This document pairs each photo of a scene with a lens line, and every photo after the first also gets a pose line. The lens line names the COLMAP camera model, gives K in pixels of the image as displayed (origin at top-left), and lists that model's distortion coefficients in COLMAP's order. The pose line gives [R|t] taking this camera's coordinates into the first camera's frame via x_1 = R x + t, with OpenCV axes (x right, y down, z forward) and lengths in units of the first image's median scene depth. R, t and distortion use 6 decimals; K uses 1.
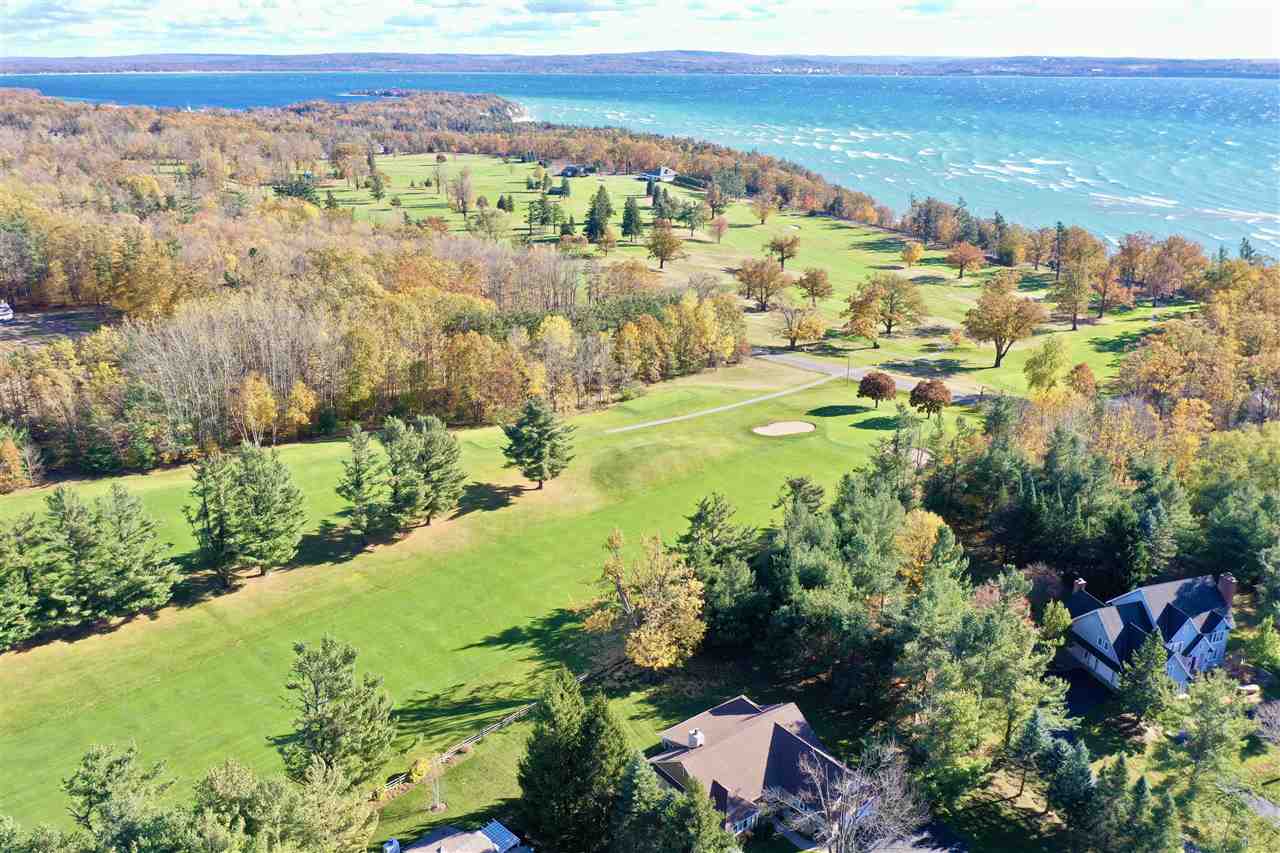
lens RADIAL K [[1008.5, 0, 641.9], [0, 1008.5, 434.5], [0, 0, 1]] dist [-0.006899, -0.002647]
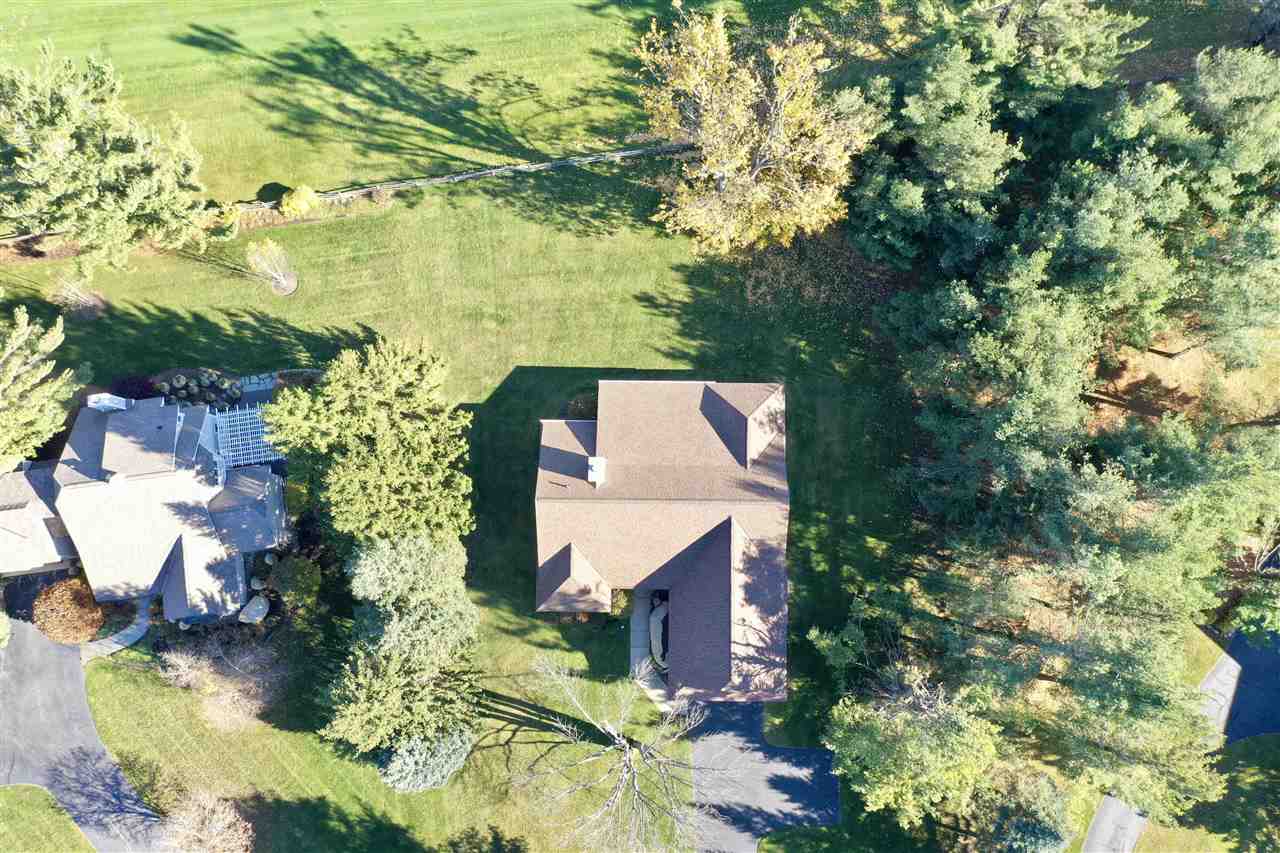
lens RADIAL K [[1015.7, 0, 637.3], [0, 1015.7, 447.3], [0, 0, 1]] dist [-0.005928, -0.010526]
pose [[0.787387, 0.609732, -0.090818, 0.061787], [-0.199121, 0.390982, 0.898601, -0.134944], [0.583414, -0.689463, 0.429265, 0.384904]]
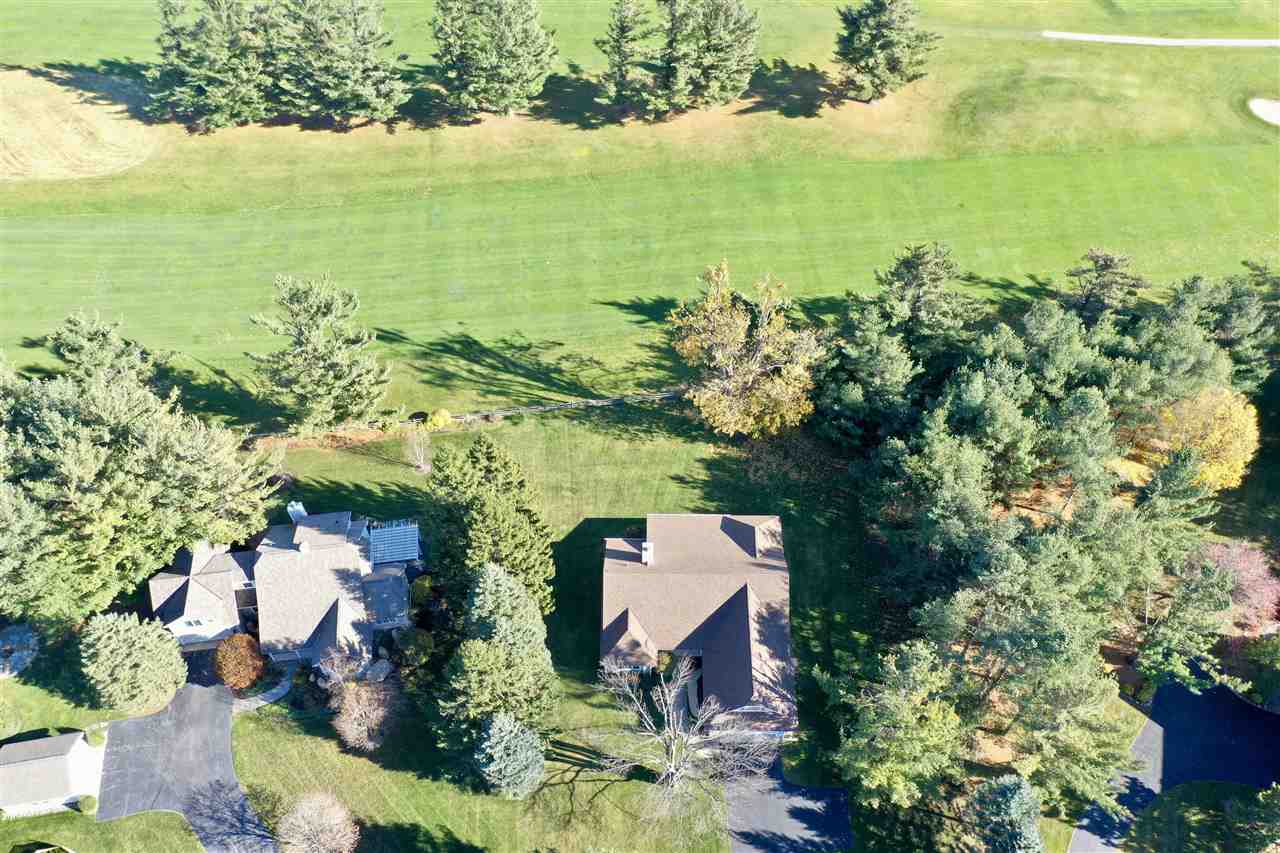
lens RADIAL K [[1008.5, 0, 641.9], [0, 1008.5, 434.5], [0, 0, 1]] dist [-0.006899, -0.002647]
pose [[0.787426, 0.478421, -0.388682, 0.169053], [-0.206341, 0.798762, 0.565157, -0.131134], [0.580848, -0.364818, 0.727684, 0.210875]]
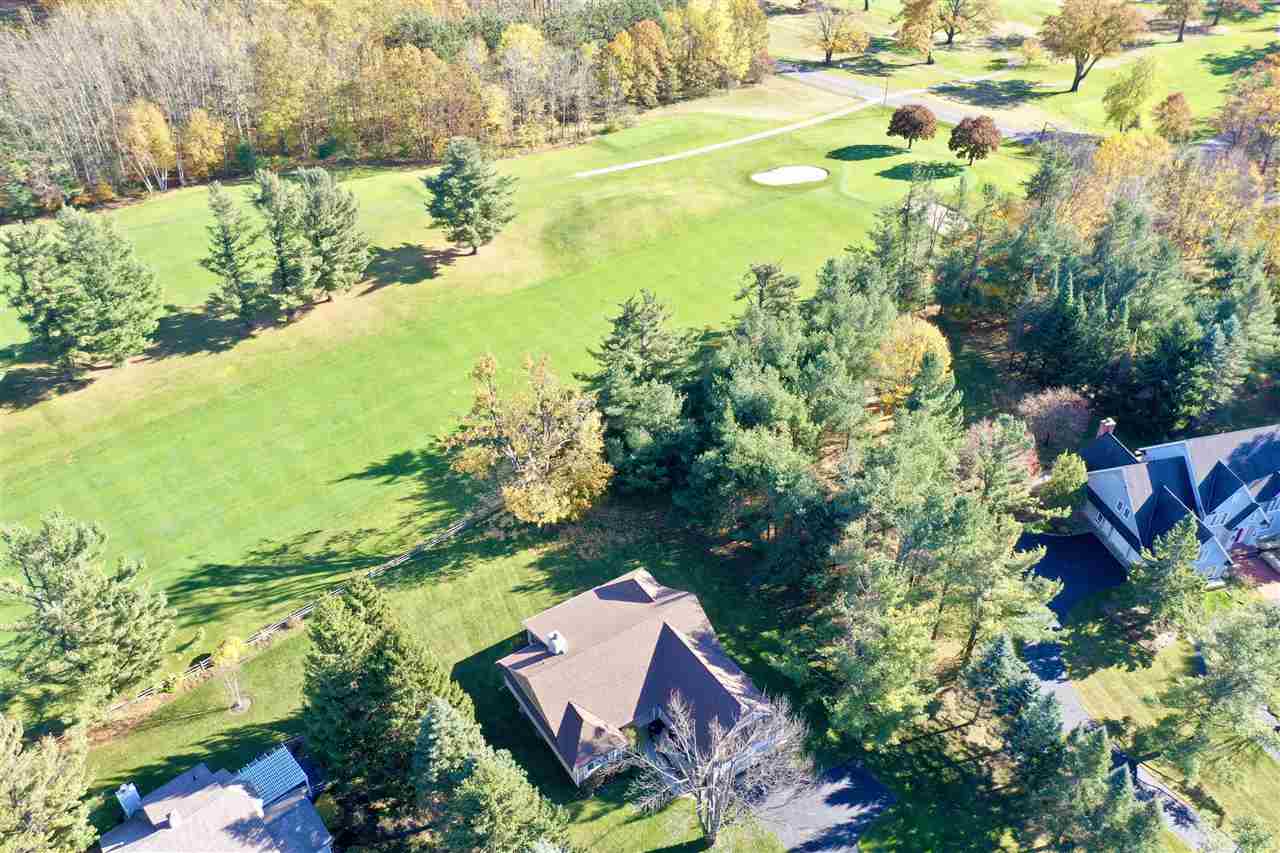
lens RADIAL K [[1008.5, 0, 641.9], [0, 1008.5, 434.5], [0, 0, 1]] dist [-0.006899, -0.002647]
pose [[0.997778, 0.034534, -0.056978, 0.080361], [-0.016897, 0.958384, 0.284981, -0.038571], [0.064448, -0.283385, 0.956838, 0.154098]]
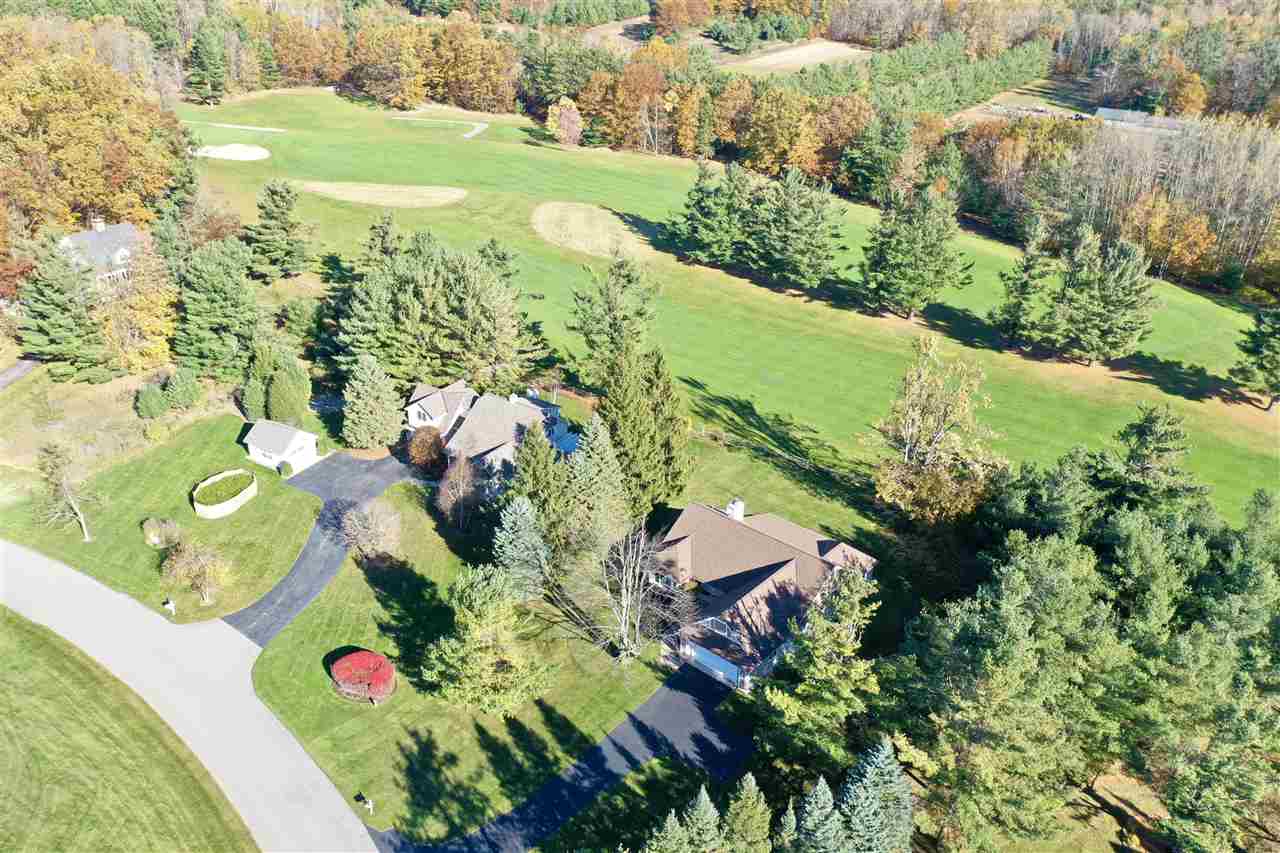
lens RADIAL K [[1015.7, 0, 637.3], [0, 1015.7, 447.3], [0, 0, 1]] dist [-0.005928, -0.010526]
pose [[0.202134, 0.459816, -0.864703, 0.408862], [-0.355650, 0.857117, 0.372644, -0.031607], [0.912499, 0.232208, 0.336786, 0.303702]]
